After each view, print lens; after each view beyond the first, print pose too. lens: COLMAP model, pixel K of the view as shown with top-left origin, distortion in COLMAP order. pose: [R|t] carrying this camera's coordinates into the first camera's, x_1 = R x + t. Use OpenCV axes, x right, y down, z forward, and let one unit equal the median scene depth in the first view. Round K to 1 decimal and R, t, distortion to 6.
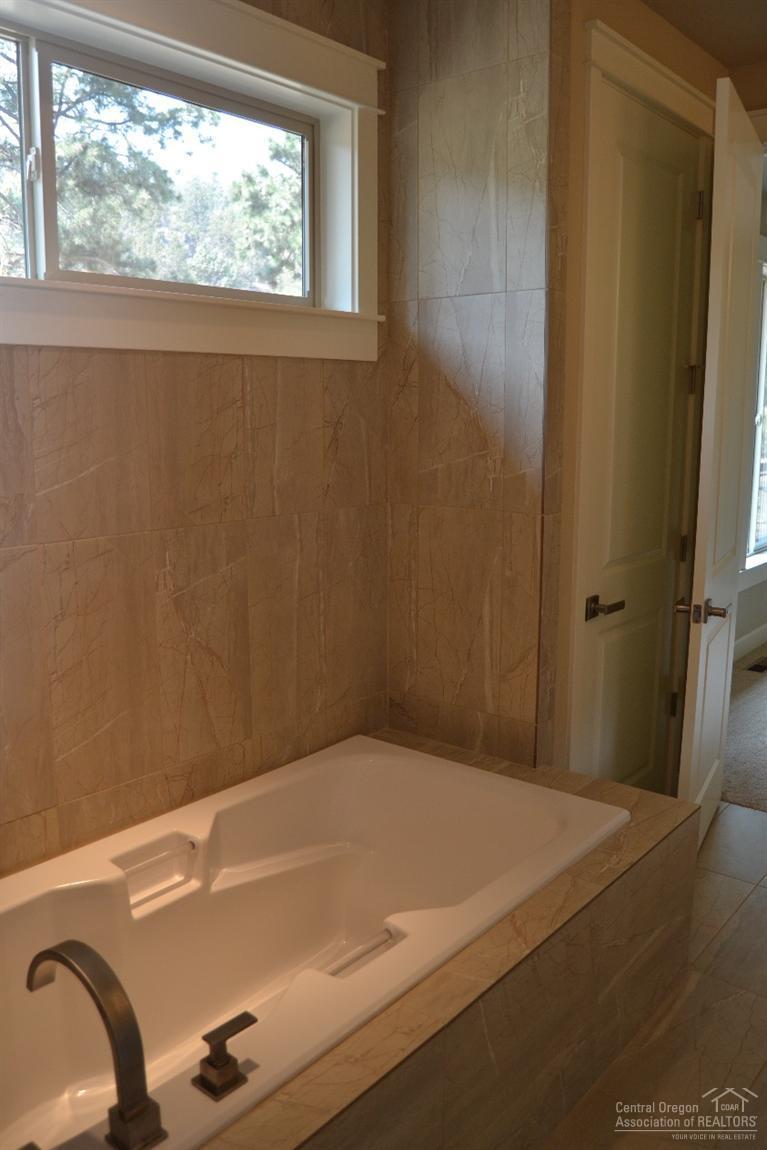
lens RADIAL K [[931.2, 0, 383.5], [0, 931.2, 575.0], [0, 0, 1]] dist [-0.067200, -0.000991]
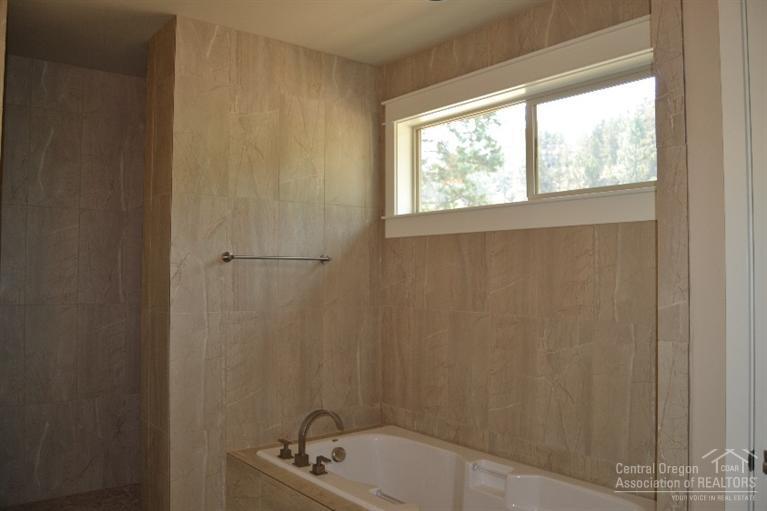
lens RADIAL K [[621.0, 0, 383.5], [0, 621.0, 255.5], [0, 0, 1]] dist [-0.067200, -0.000991]
pose [[-0.194620, -0.026242, -0.980528, 1.048076], [-0.177449, 0.984090, 0.008883, -0.122017], [0.964694, 0.175722, -0.196180, 0.859541]]
